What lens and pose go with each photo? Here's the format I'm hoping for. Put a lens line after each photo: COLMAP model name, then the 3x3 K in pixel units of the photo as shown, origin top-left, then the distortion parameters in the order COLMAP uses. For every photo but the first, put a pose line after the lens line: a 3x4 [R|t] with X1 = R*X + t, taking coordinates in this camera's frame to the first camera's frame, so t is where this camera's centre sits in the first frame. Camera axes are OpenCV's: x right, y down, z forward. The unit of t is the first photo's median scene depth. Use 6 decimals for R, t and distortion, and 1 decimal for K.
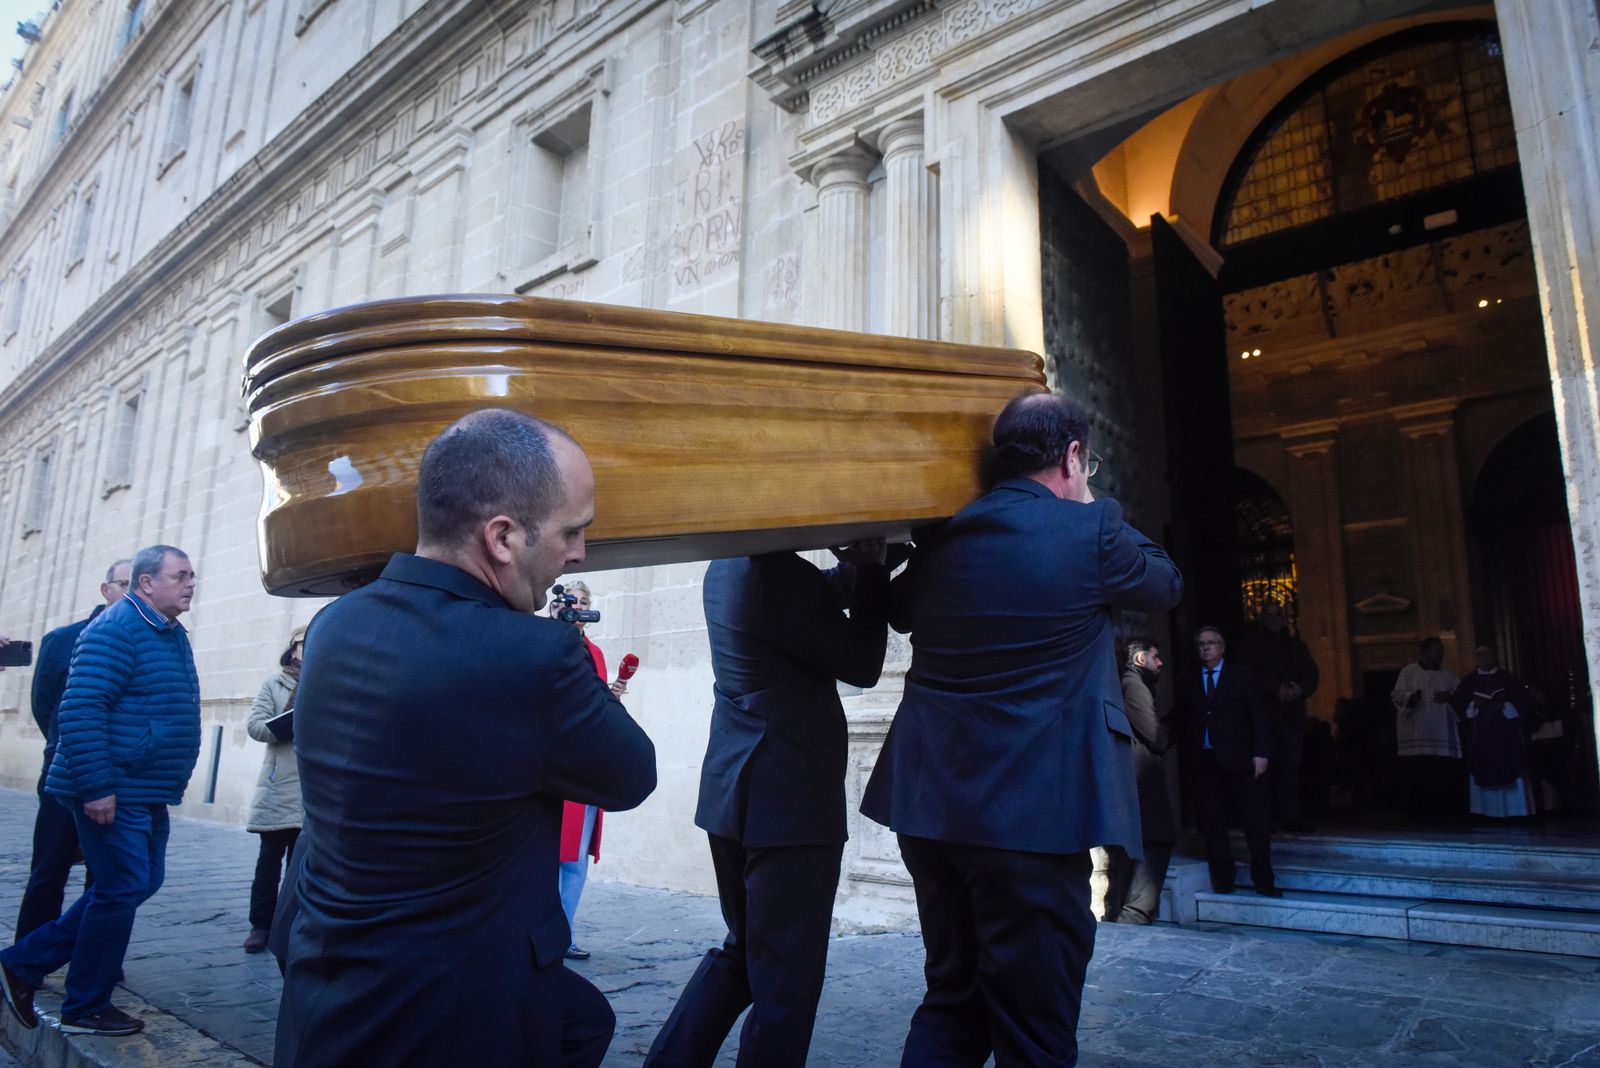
lens RADIAL K [[1079.0, 0, 820.7], [0, 1079.0, 525.6], [0, 0, 1]] dist [-0.060286, 0.003449]
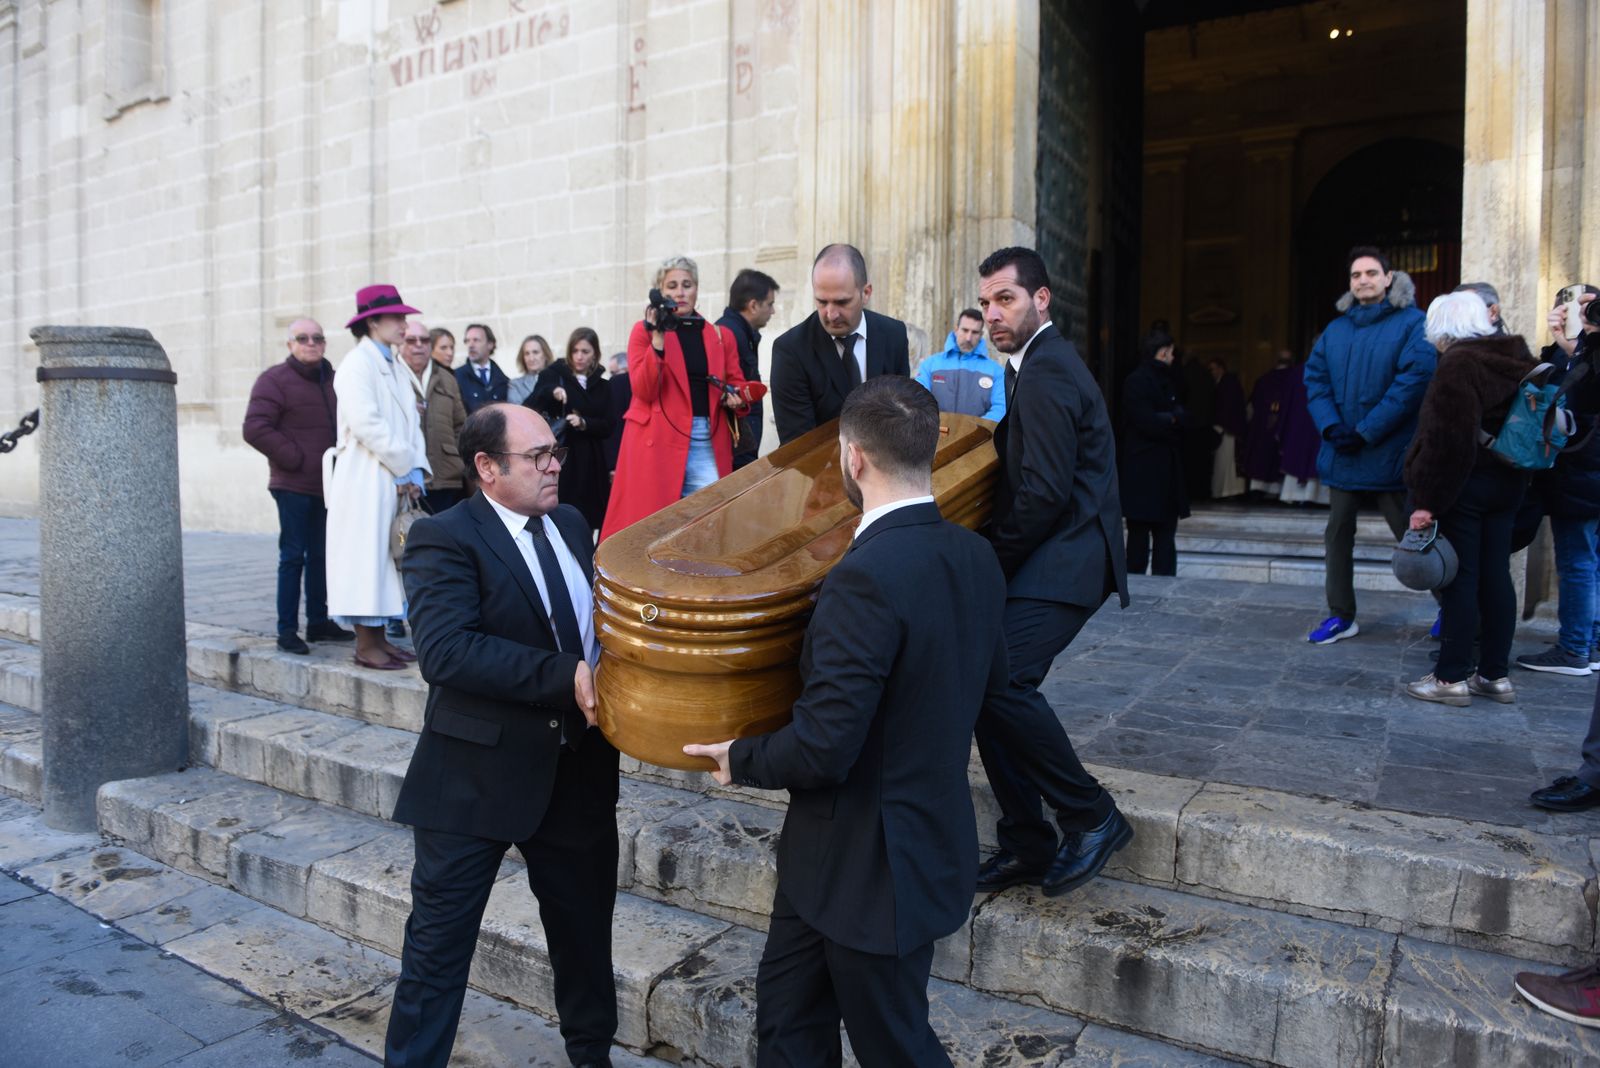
lens RADIAL K [[1079.0, 0, 820.7], [0, 1079.0, 525.6], [0, 0, 1]] dist [-0.060286, 0.003449]
pose [[0.984910, -0.021903, 0.171678, -0.094475], [-0.026230, 0.961609, 0.273166, -0.012347], [-0.171070, -0.273547, 0.946524, -0.066363]]
